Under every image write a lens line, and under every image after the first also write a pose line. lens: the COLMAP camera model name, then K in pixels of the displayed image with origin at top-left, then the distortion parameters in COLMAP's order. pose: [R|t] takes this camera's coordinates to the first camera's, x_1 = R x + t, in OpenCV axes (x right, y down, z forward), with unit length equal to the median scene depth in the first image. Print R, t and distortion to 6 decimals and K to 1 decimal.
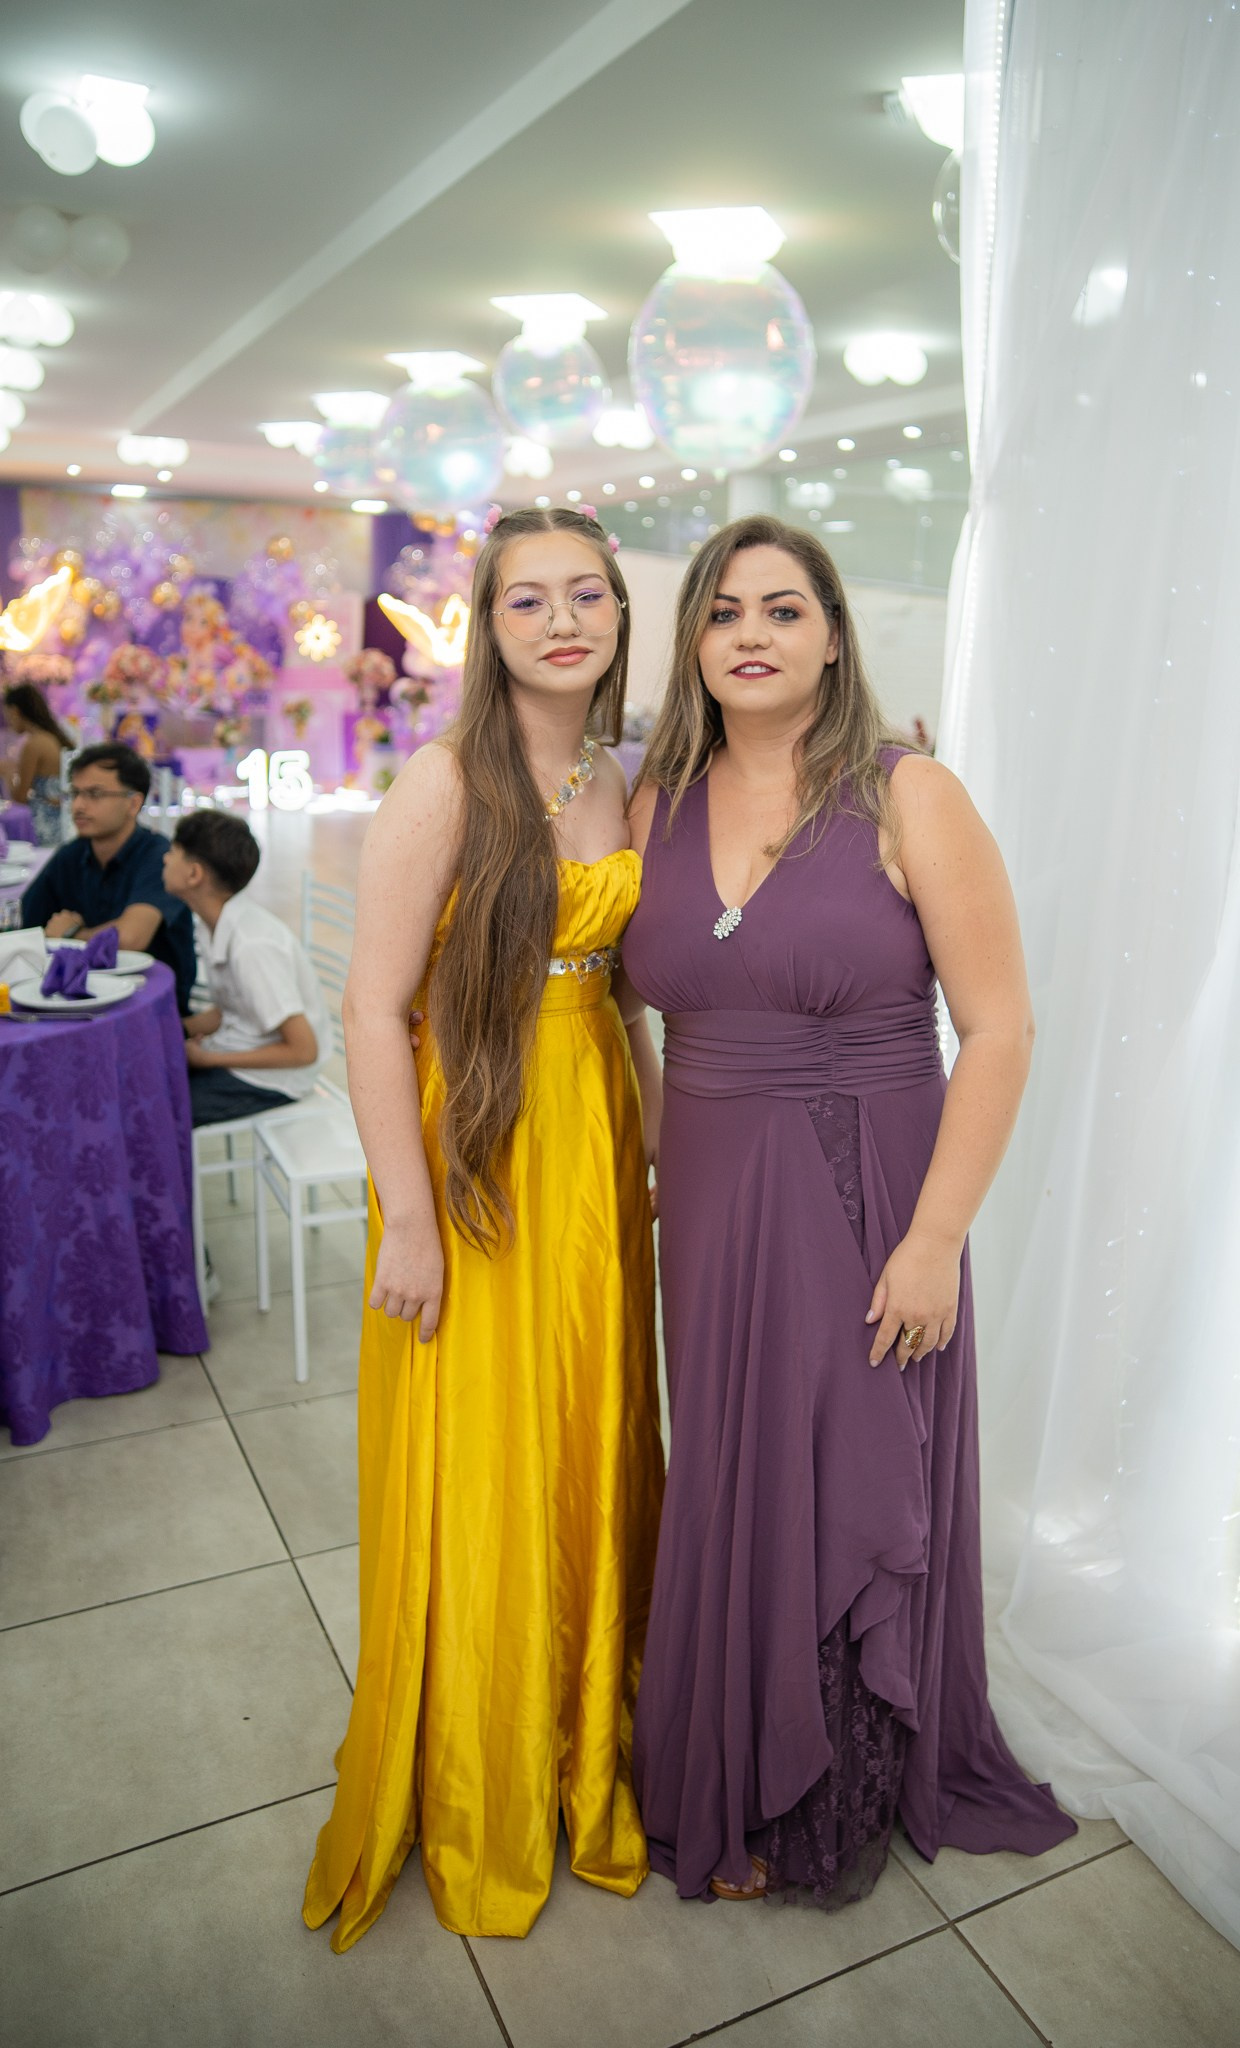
lens RADIAL K [[1519.4, 0, 654.7], [0, 1519.4, 946.0], [0, 0, 1]] dist [-0.111625, 0.144727]
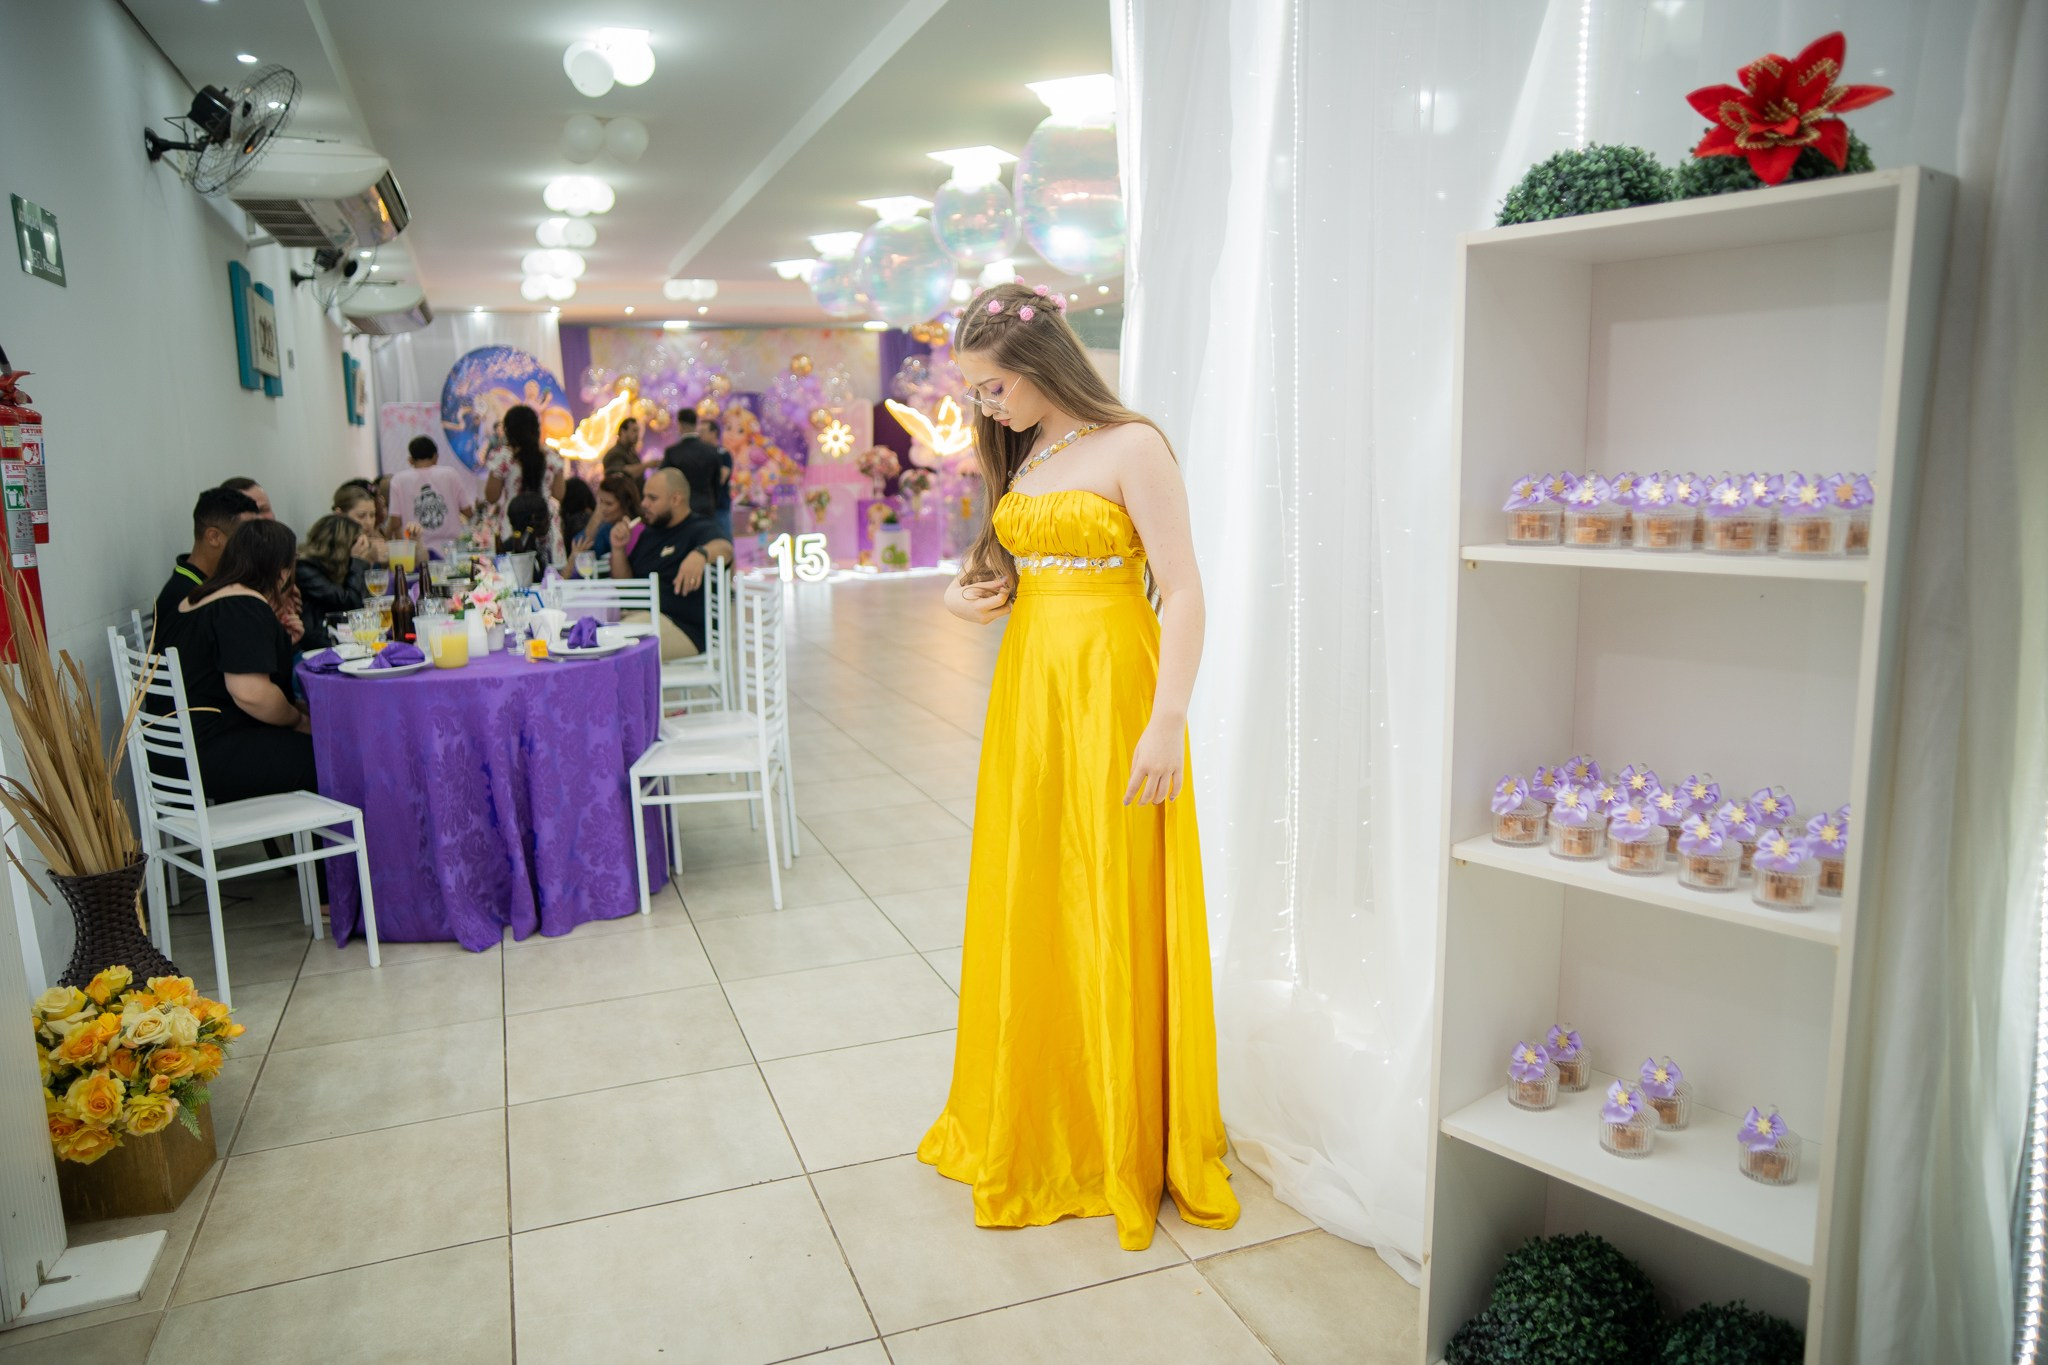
lens RADIAL K [[1417.9, 0, 1021.1], [0, 1417.9, 680.5], [0, 0, 1]] dist [-0.101199, 0.106067]
pose [[0.992528, -0.034412, -0.117062, 0.050581], [0.030588, 0.998943, -0.034310, 0.031282], [0.118119, 0.030473, 0.992532, -0.084905]]
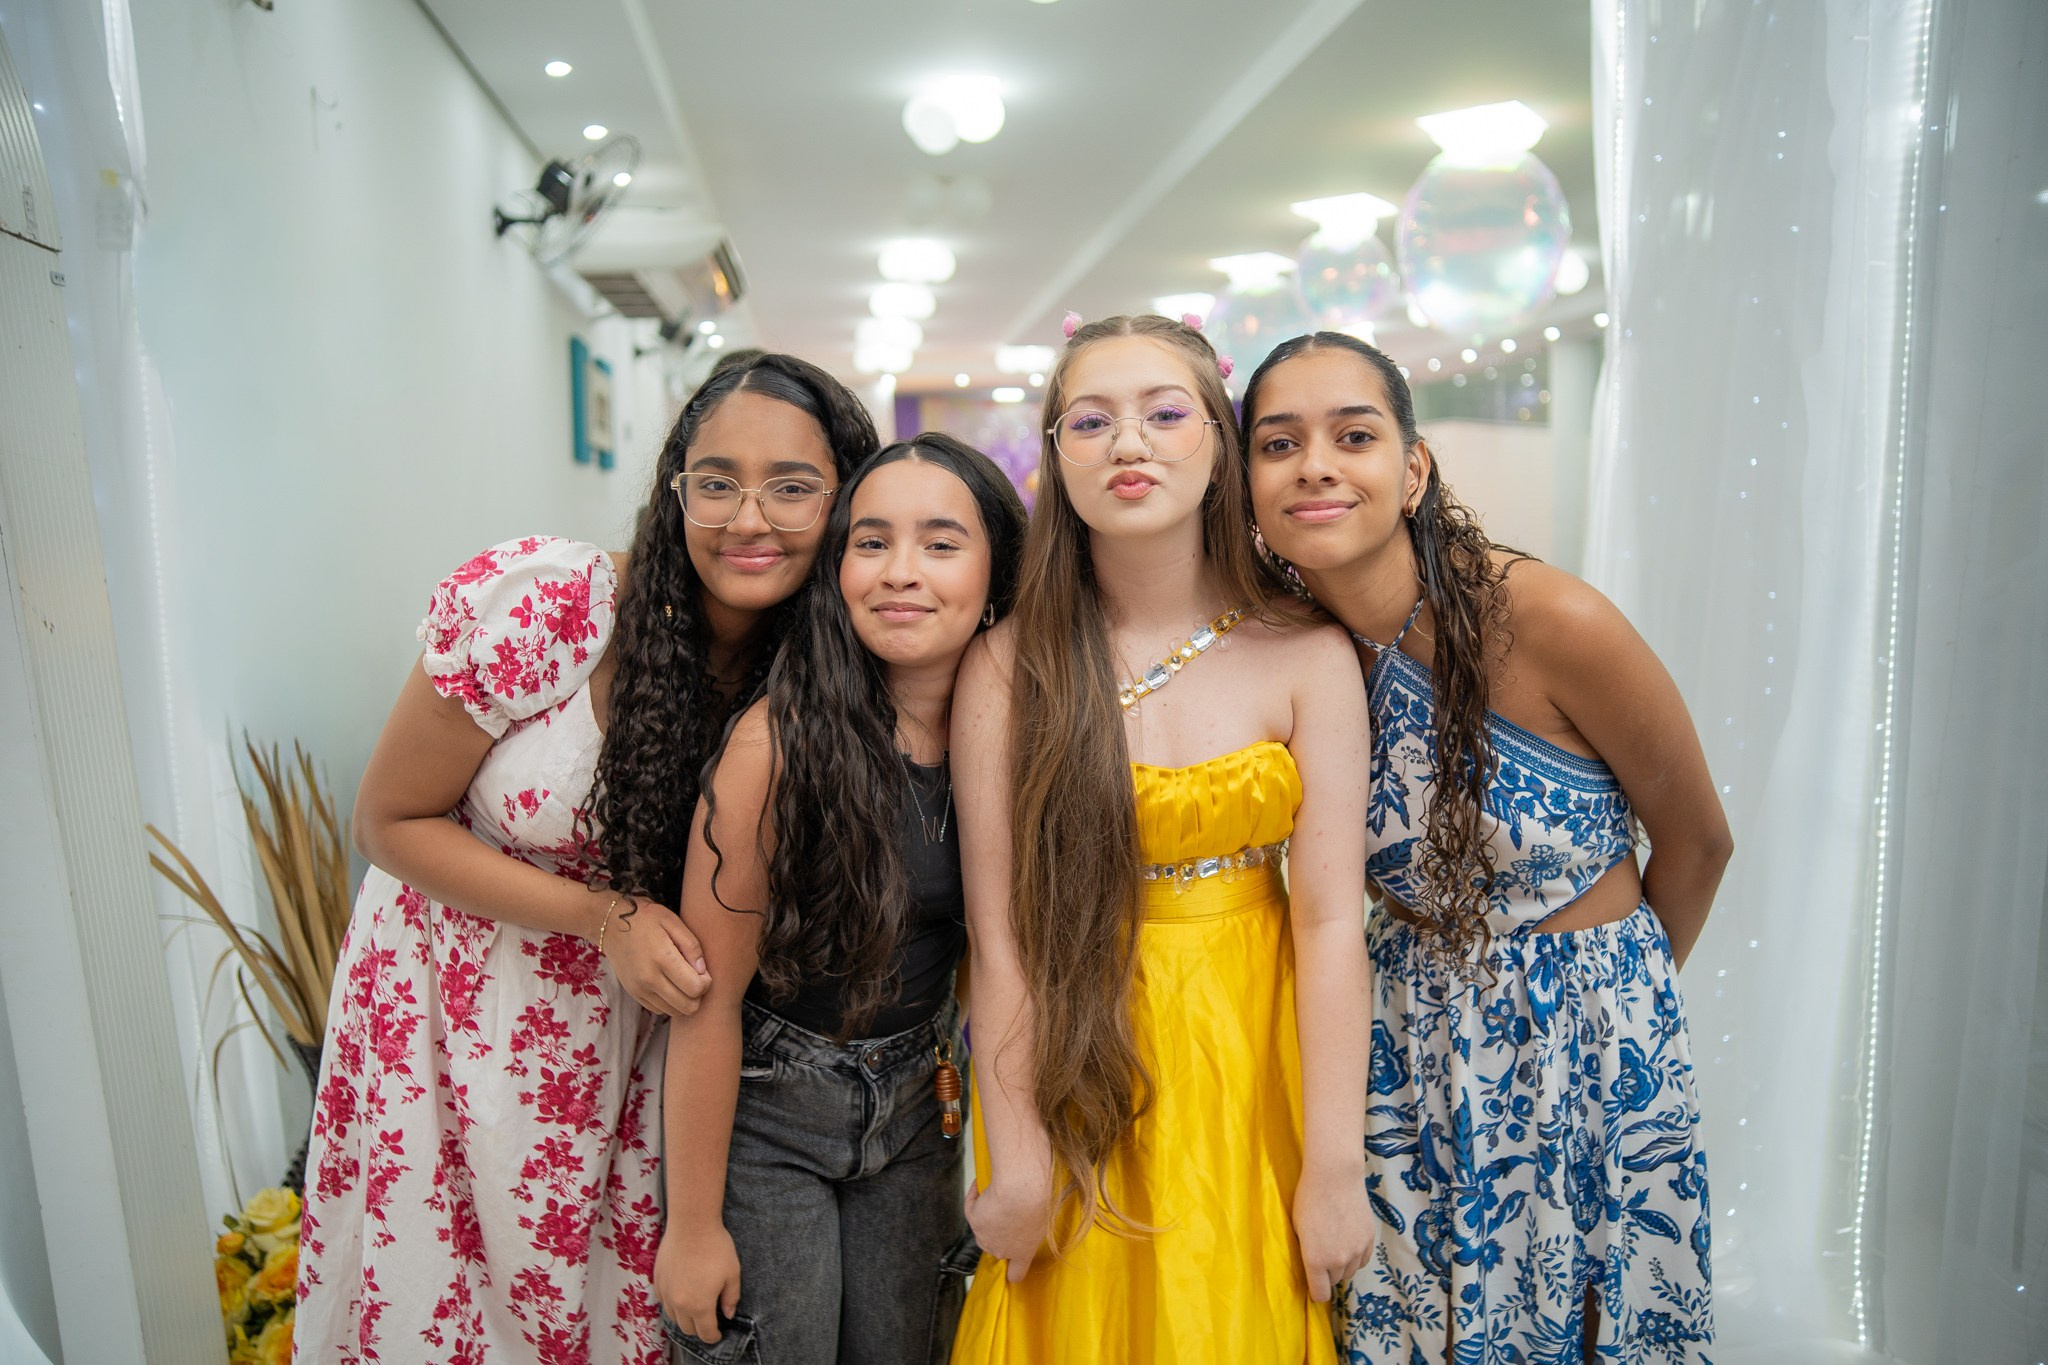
lens RADIAL K [[1448.3, 0, 1005.6], [0, 1448.3, 679.2], [0, 0, 1]] dist [-0.109008, 0.121017]
pose [[0.940329, -0.007123, -0.340192, 0.029124], [-0.023931, 0.995921, -0.087001, 0.014991], [0.339424, 0.089951, 0.936323, -0.035418]]
